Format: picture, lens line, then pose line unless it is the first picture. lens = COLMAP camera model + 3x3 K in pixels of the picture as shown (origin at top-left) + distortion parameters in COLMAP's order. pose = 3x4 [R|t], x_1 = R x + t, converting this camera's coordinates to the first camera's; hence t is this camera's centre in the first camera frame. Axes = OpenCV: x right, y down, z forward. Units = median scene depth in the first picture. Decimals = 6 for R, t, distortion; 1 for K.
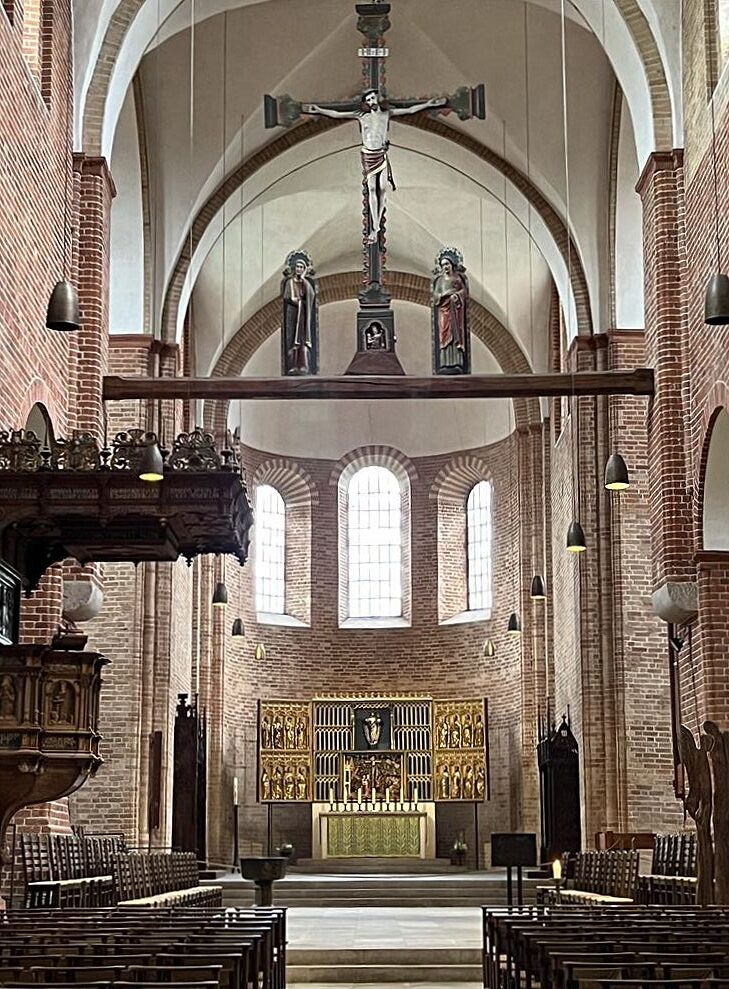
lens RADIAL K [[1844.6, 0, 360.9], [0, 1844.6, 465.5], [0, 0, 1]] dist [0.107014, 0.000000]
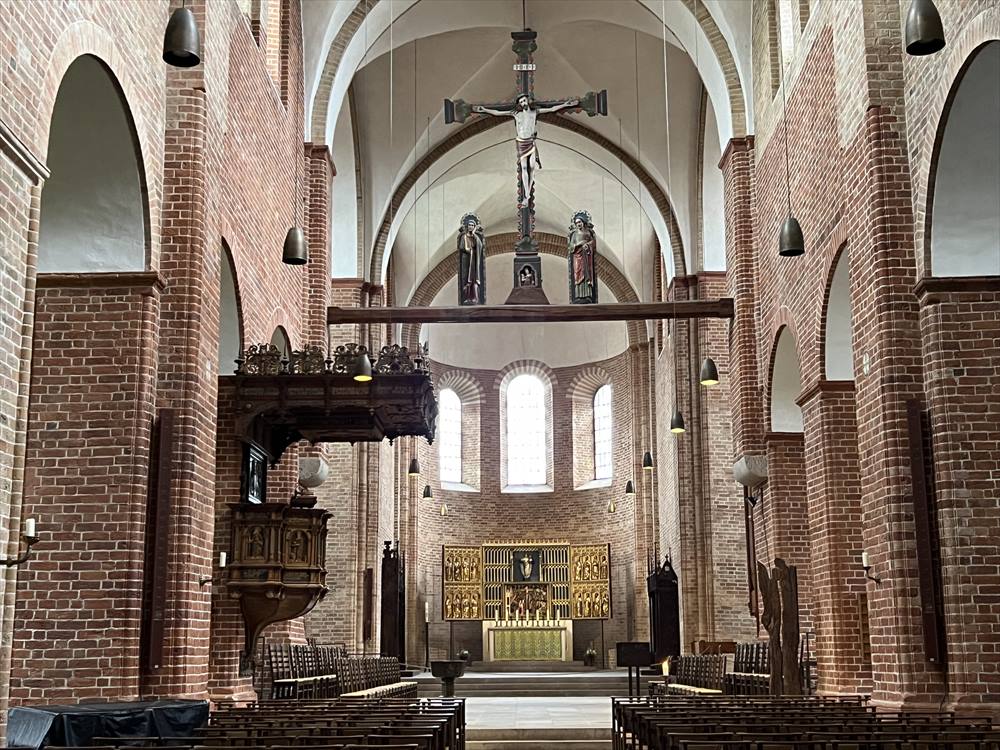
lens RADIAL K [[1327.1, 0, 499.0], [0, 1327.1, 370.5], [0, 0, 1]] dist [0.112809, 0.000000]
pose [[0.999904, -0.007011, -0.011944, -0.001394], [0.006945, 0.999960, -0.005548, 0.003629], [0.011982, 0.005465, 0.999913, 0.017233]]
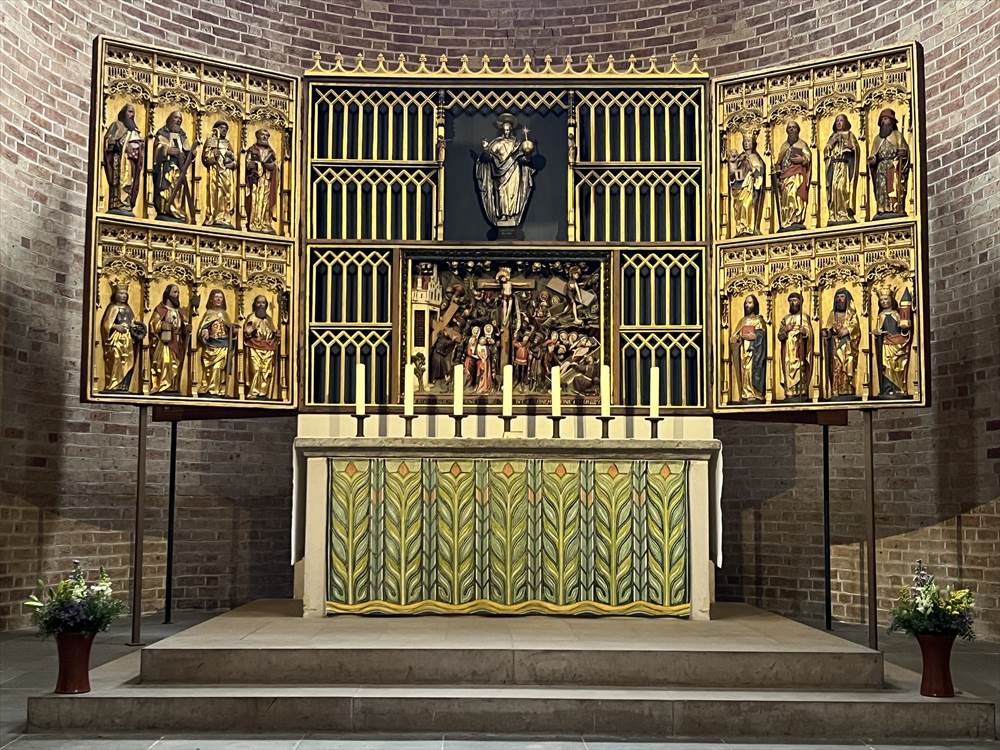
lens RADIAL K [[1327.1, 0, 500.9], [0, 1327.1, 377.7], [0, 0, 1]] dist [0.112809, 0.000000]
pose [[0.999742, 0.013301, 0.018432, 0.002653], [-0.015225, 0.993979, 0.108508, 0.198531], [-0.016877, -0.108761, 0.993925, 1.023657]]
